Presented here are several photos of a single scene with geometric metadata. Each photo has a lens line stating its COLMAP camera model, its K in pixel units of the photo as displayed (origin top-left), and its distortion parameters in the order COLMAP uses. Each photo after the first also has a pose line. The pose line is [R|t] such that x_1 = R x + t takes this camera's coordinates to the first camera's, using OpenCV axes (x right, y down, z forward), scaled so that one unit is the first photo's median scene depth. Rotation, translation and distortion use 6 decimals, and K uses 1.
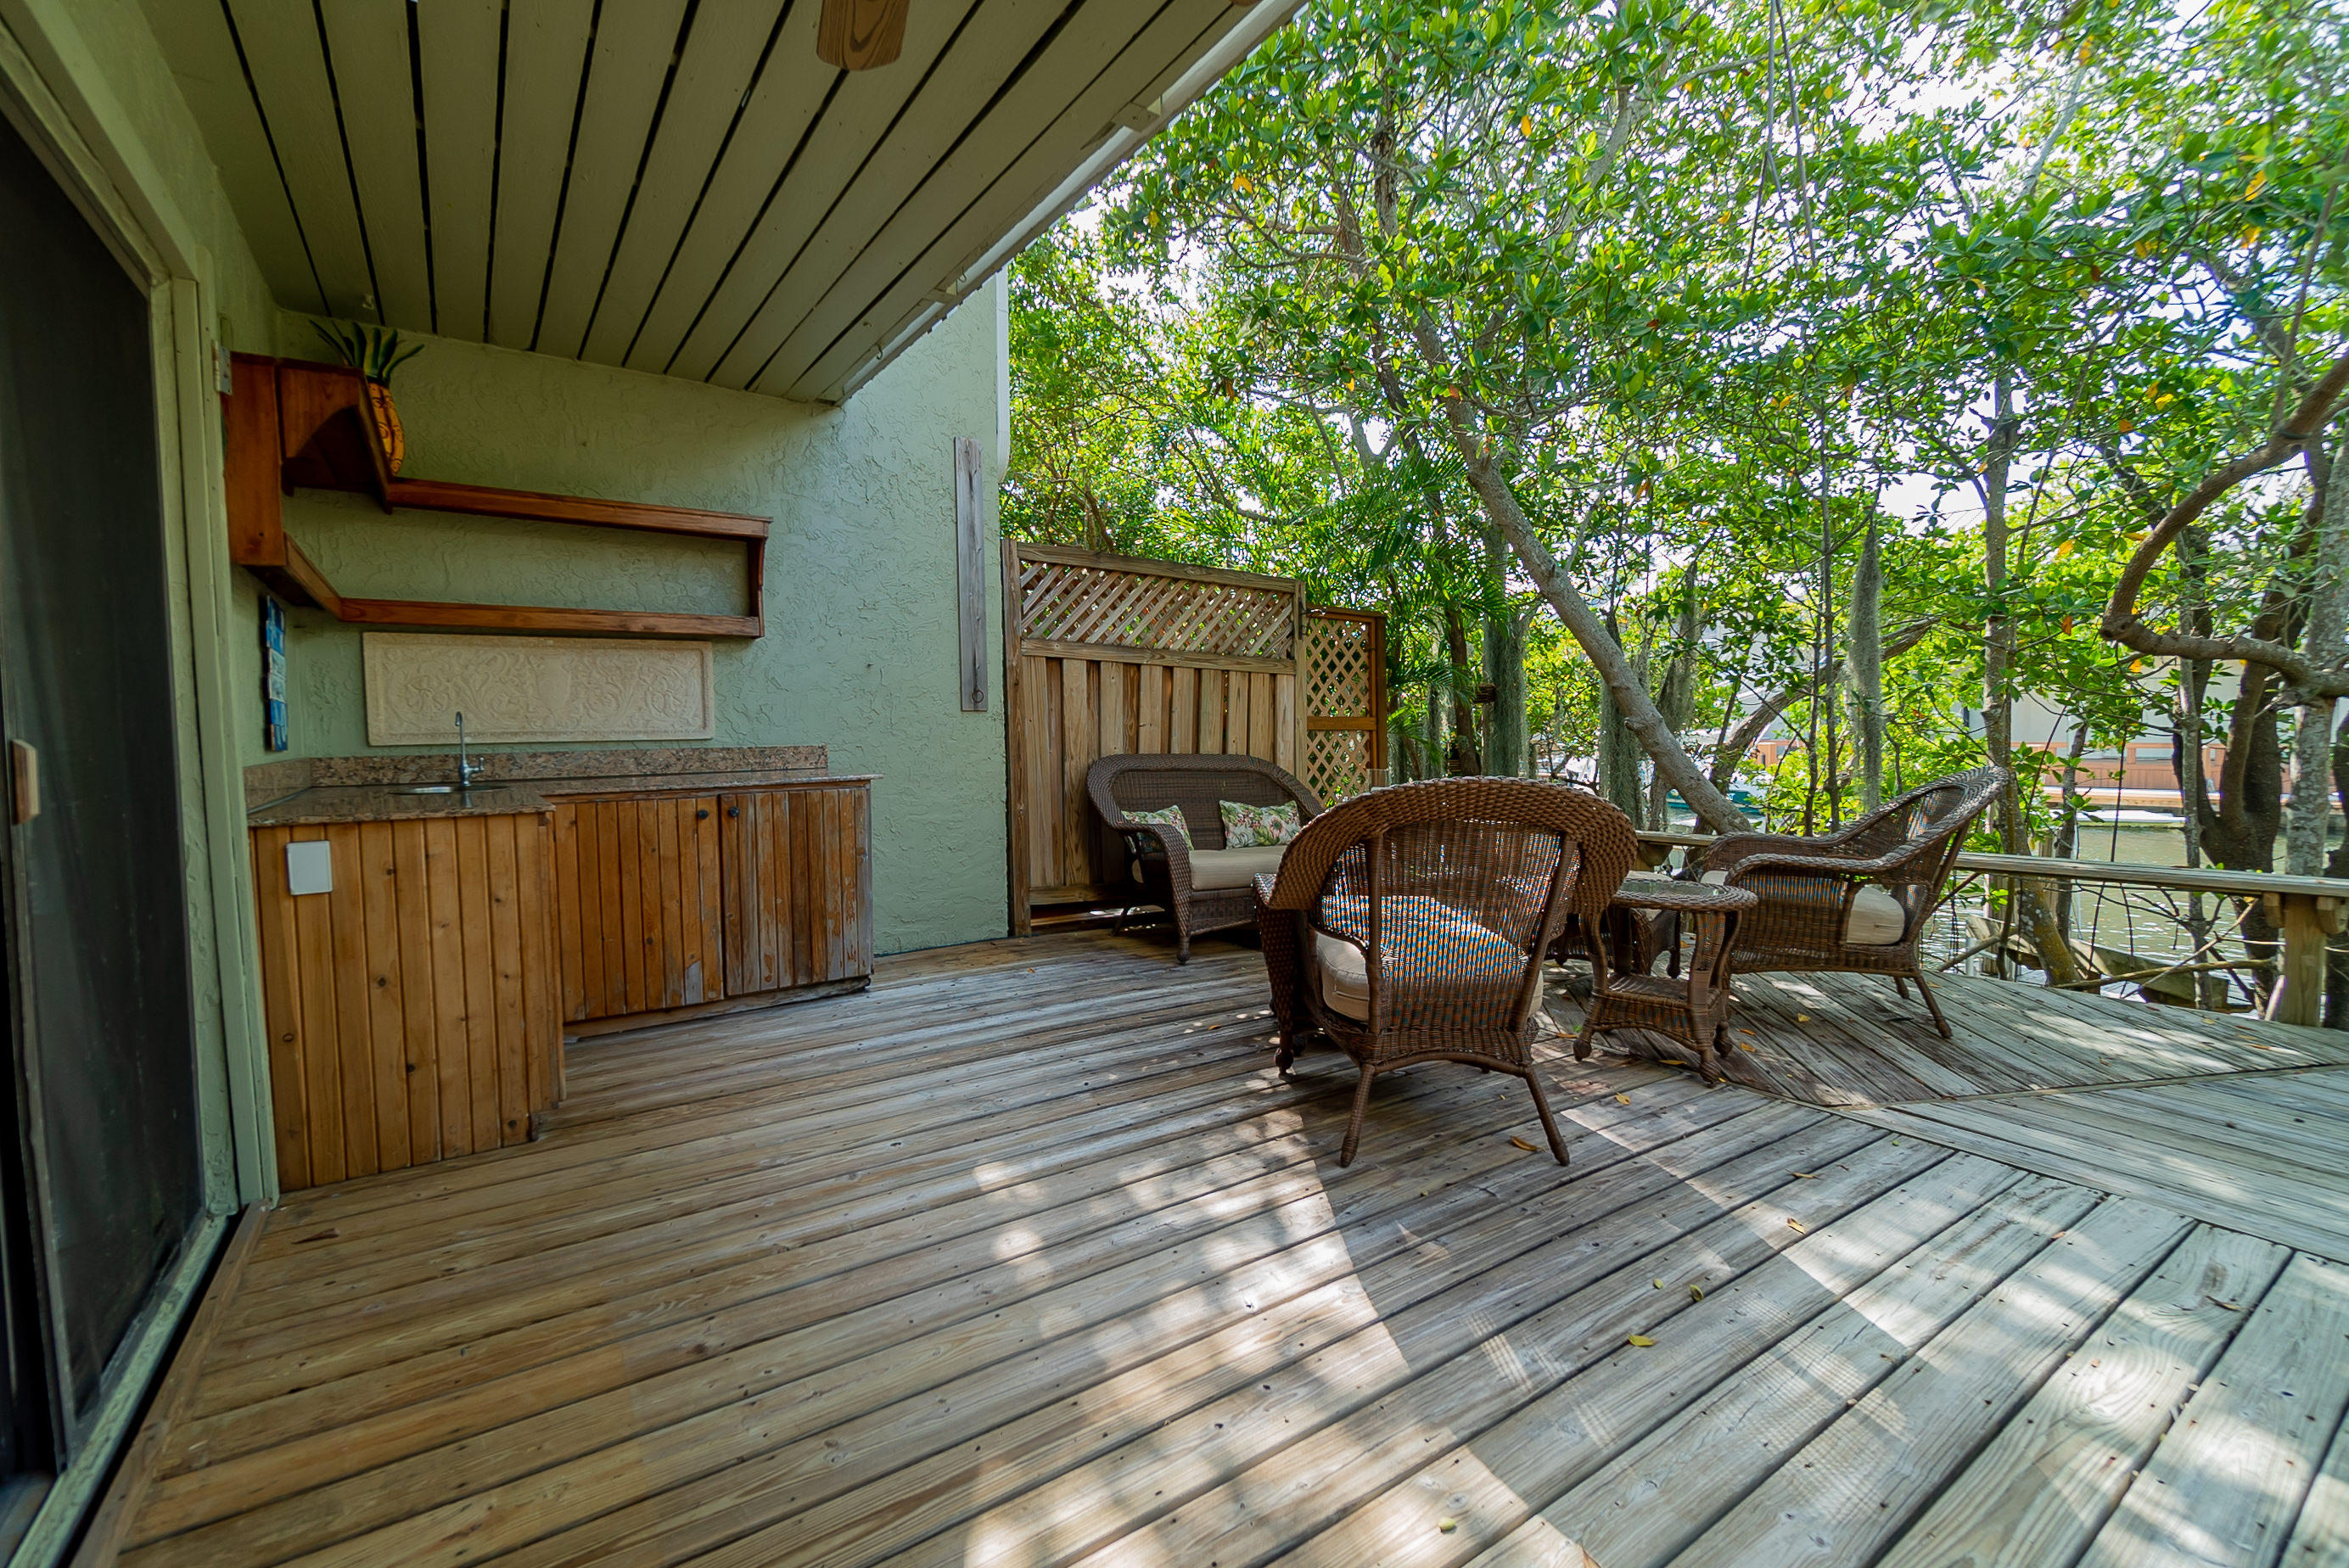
lens RADIAL K [[1027.8, 0, 1168.7], [0, 1027.8, 774.2], [0, 0, 1]] dist [-0.007367, -0.000041]
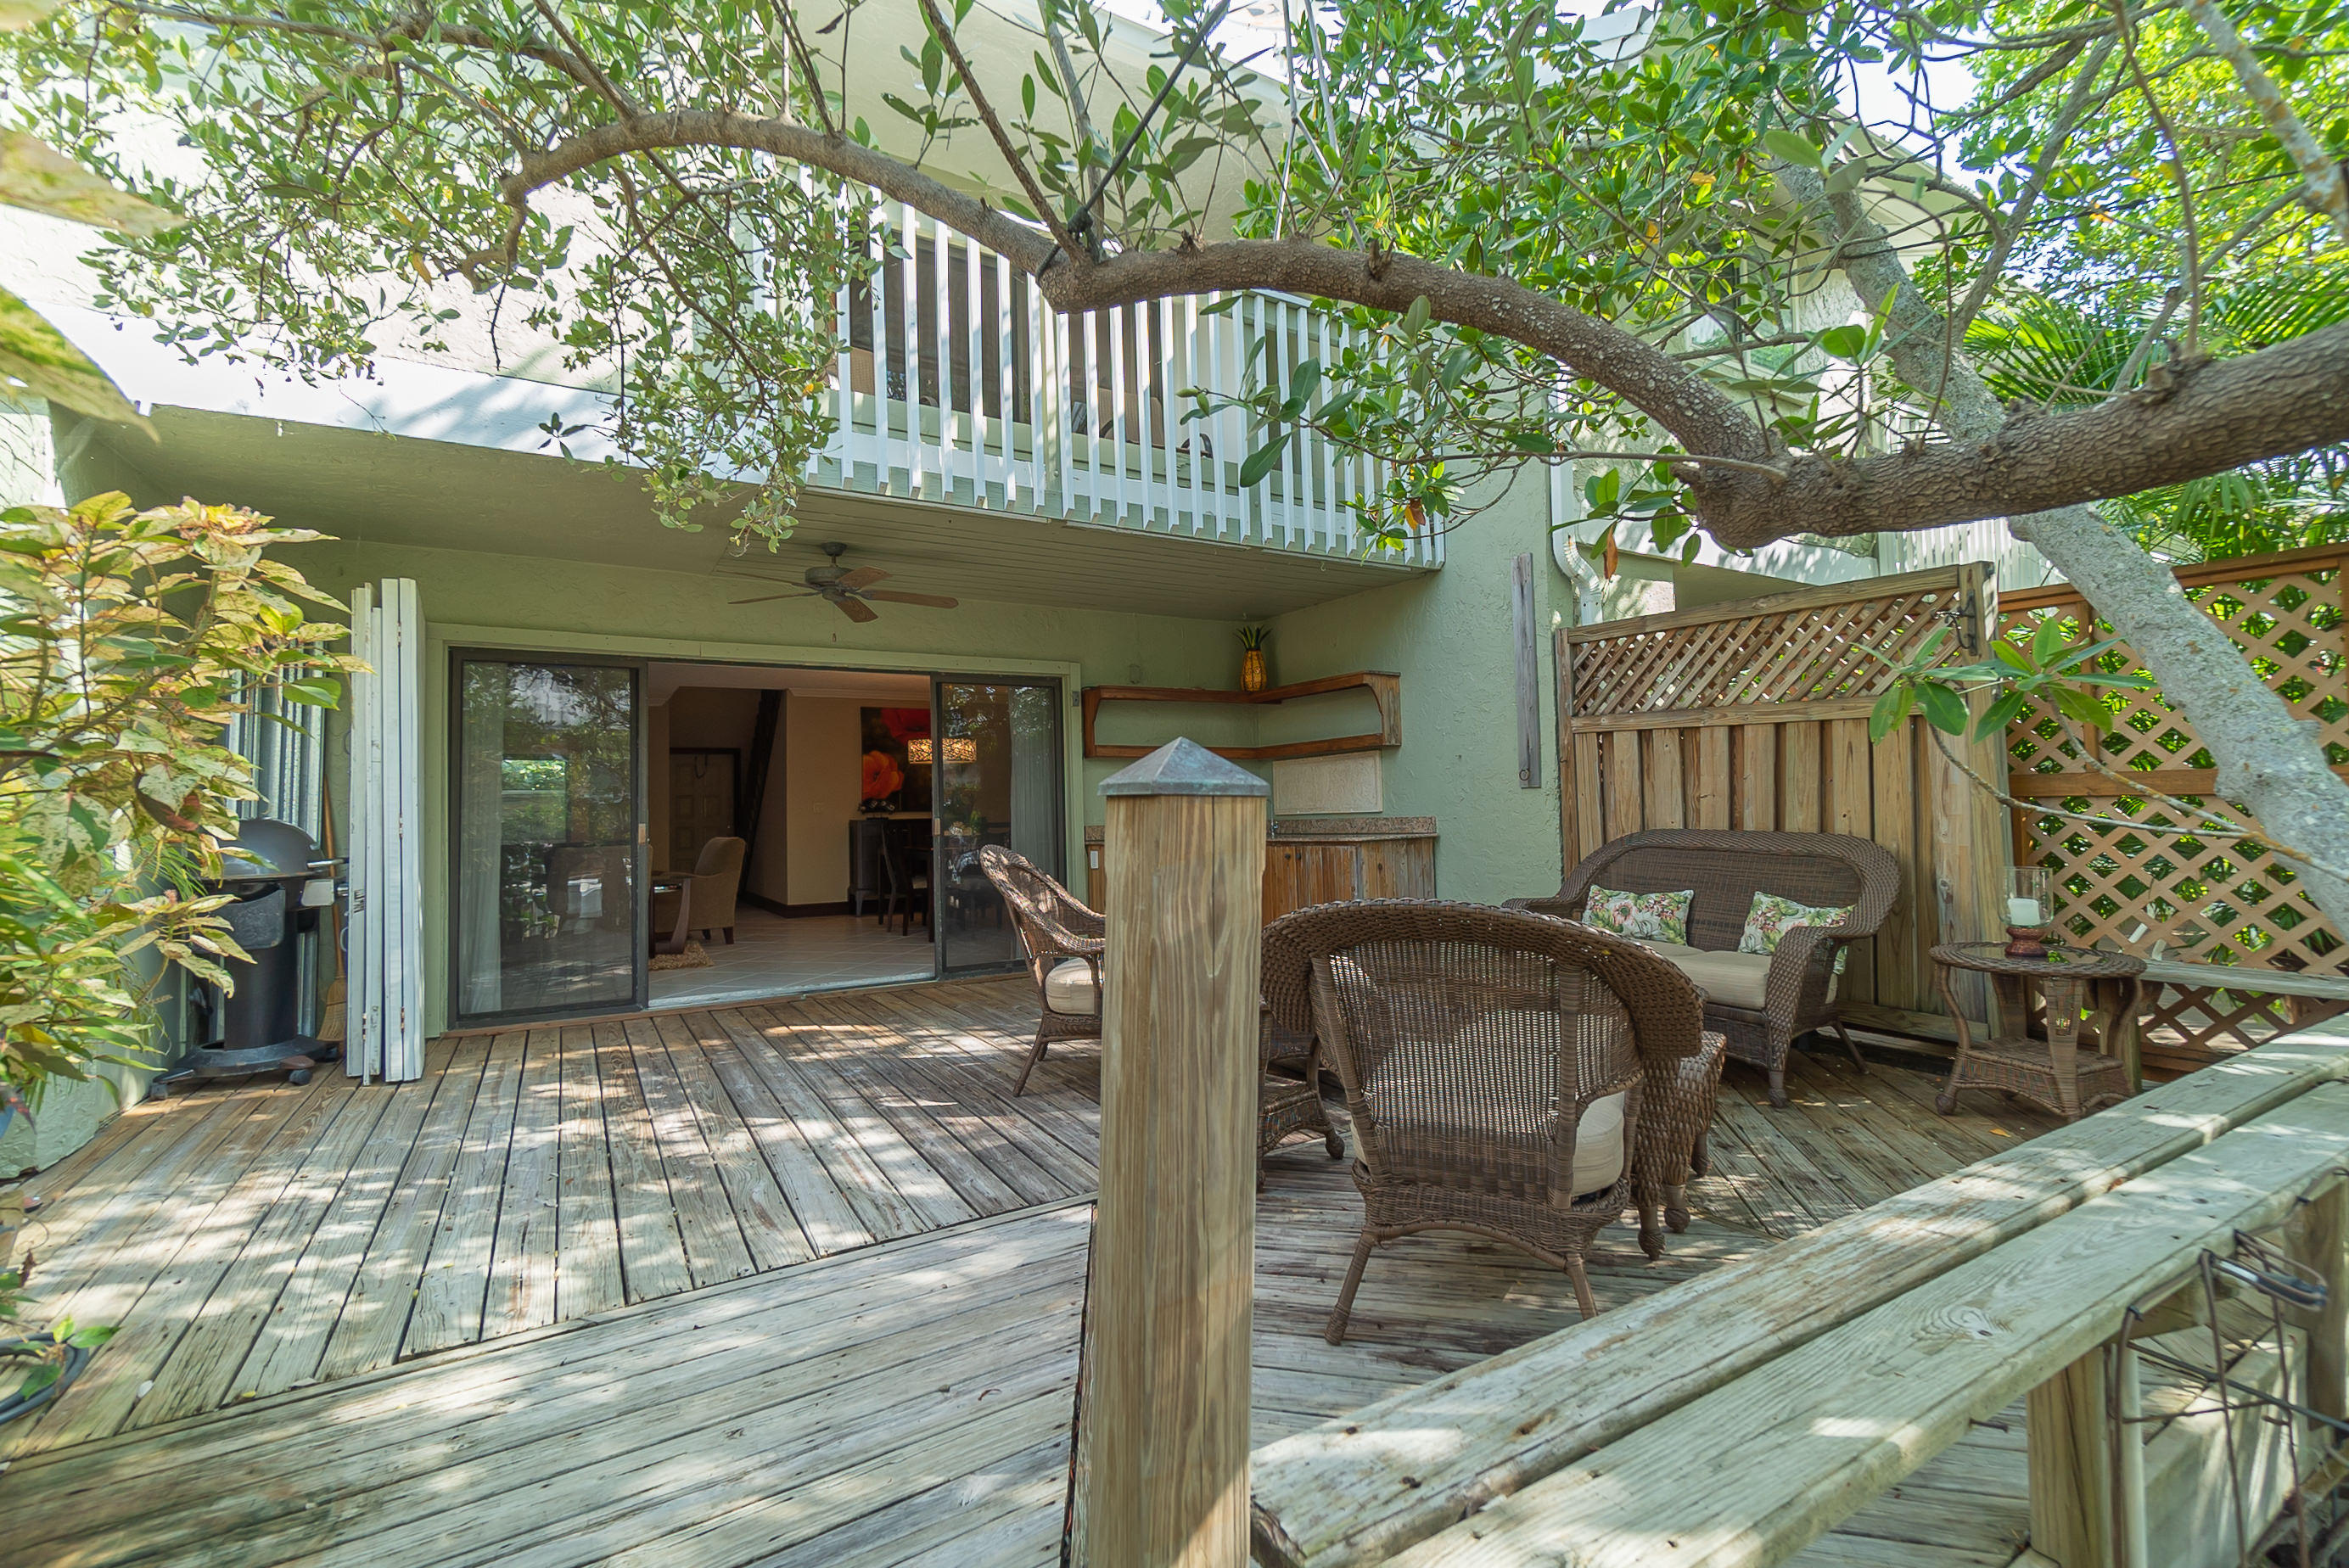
lens RADIAL K [[1027.8, 0, 1168.7], [0, 1027.8, 774.2], [0, 0, 1]] dist [-0.007367, -0.000041]
pose [[-0.059129, -0.012422, -0.998173, 0.962081], [-0.003797, 0.999918, -0.012219, -0.058420], [0.998243, 0.003068, -0.059172, 0.636399]]
